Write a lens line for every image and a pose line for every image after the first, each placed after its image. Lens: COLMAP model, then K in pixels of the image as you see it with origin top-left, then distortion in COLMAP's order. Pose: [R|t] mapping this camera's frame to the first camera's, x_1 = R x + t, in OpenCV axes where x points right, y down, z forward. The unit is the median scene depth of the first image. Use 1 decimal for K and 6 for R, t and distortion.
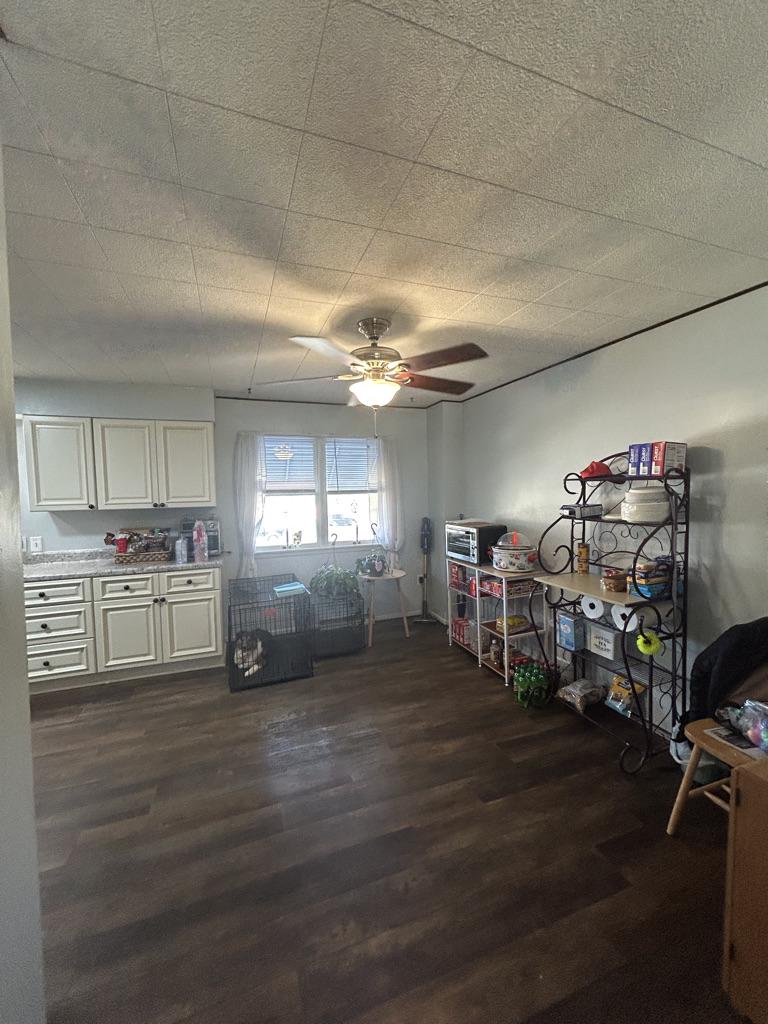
lens RADIAL K [[412.4, 0, 384.0], [0, 412.4, 512.0], [0, 0, 1]] dist [-0.000046, 0.000619]
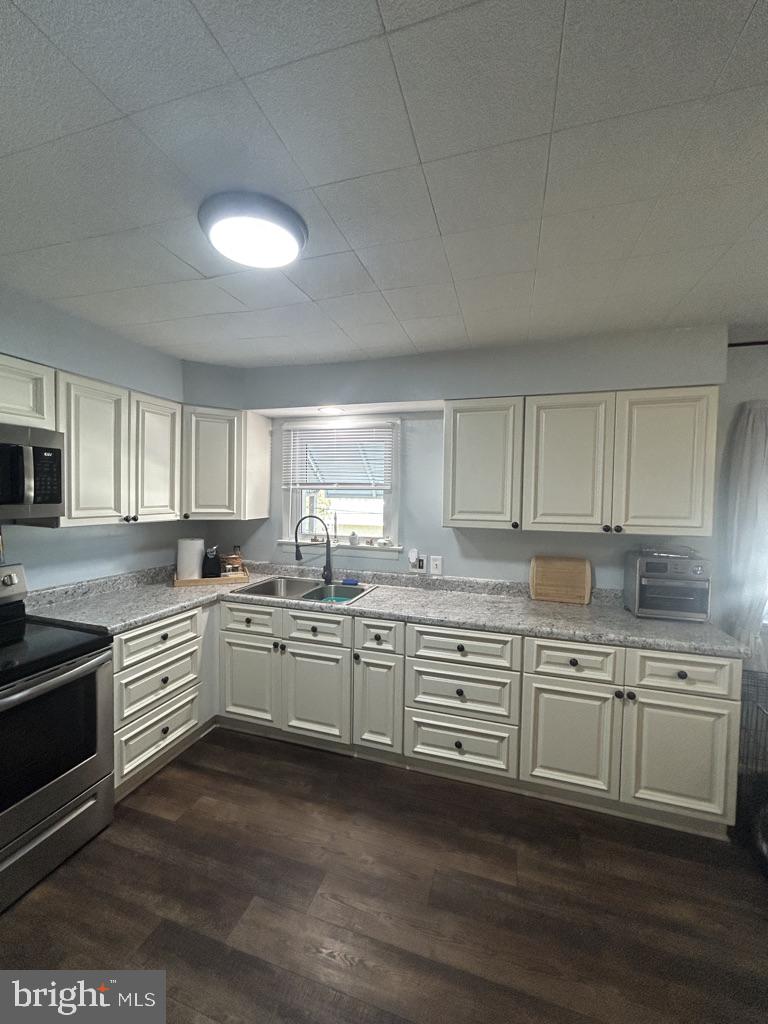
lens RADIAL K [[412.4, 0, 384.0], [0, 412.4, 512.0], [0, 0, 1]] dist [-0.000046, 0.000619]
pose [[0.789408, 0.054408, -0.611453, -0.471714], [-0.062559, 0.998009, 0.008039, -0.027228], [0.610673, 0.031906, 0.791240, 0.324752]]
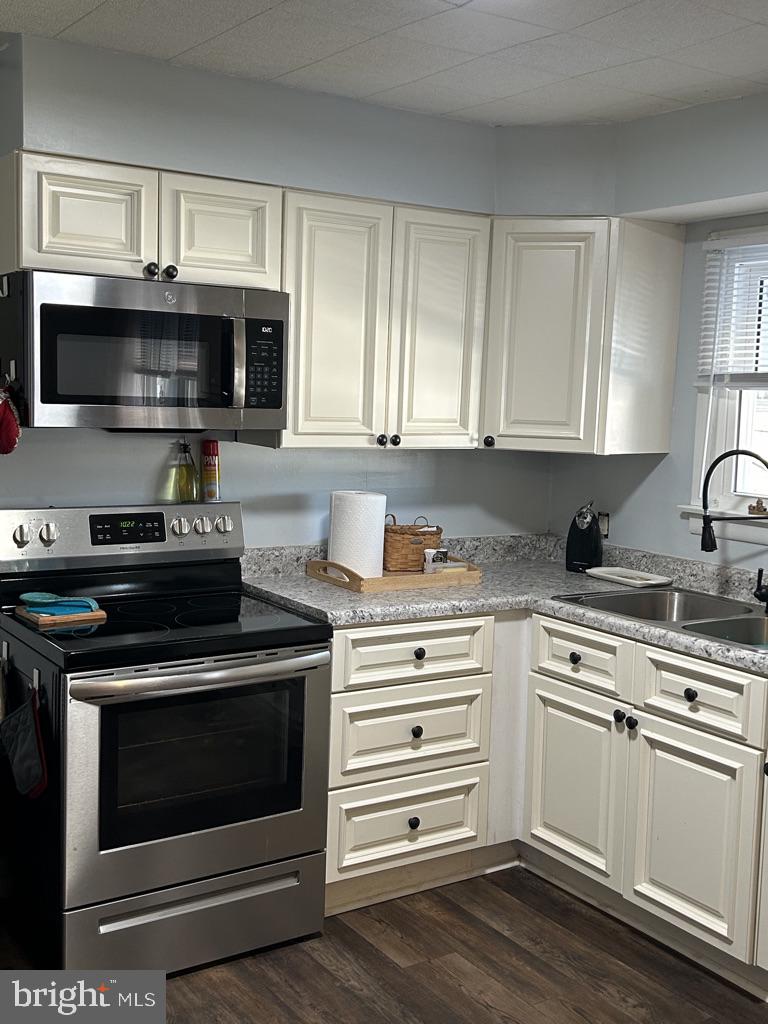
lens RADIAL K [[1160.8, 0, 384.0], [0, 1160.8, 512.0], [0, 0, 1]] dist [0.166237, -0.369382]
pose [[0.221824, 0.124392, -0.967120, -0.156265], [-0.087461, 0.990370, 0.107322, -0.033903], [0.971156, 0.060779, 0.230567, 0.363500]]
